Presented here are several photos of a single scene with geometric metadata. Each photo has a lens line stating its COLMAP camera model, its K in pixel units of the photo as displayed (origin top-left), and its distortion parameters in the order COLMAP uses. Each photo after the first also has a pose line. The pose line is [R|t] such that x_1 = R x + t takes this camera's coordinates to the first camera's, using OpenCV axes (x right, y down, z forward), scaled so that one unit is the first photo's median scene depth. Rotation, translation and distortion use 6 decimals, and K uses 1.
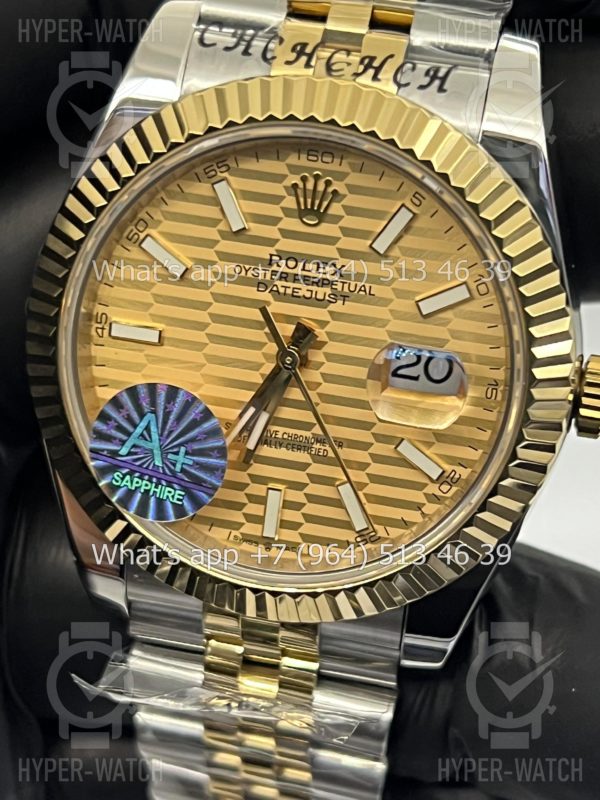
lens RADIAL K [[1815.2, 0, 300.0], [0, 1815.2, 403.0], [0, 0, 1]] dist [0.267508, 0.000000]
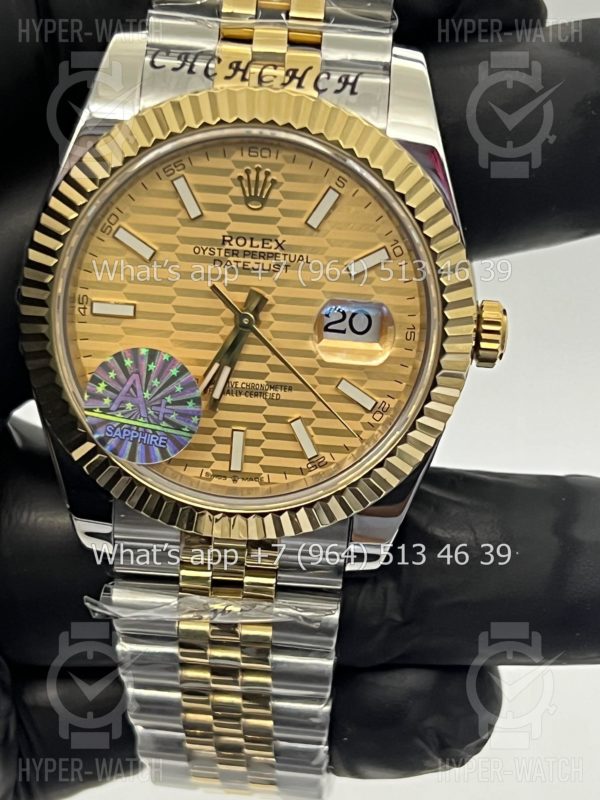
lens RADIAL K [[1815.2, 0, 298.2], [0, 1815.2, 415.4], [0, 0, 1]] dist [0.267508, 0.000000]
pose [[0.985847, -0.079579, 0.147554, -0.155251], [0.083505, 0.996294, -0.020596, 0.067082], [-0.145368, 0.032626, 0.988840, -0.207392]]
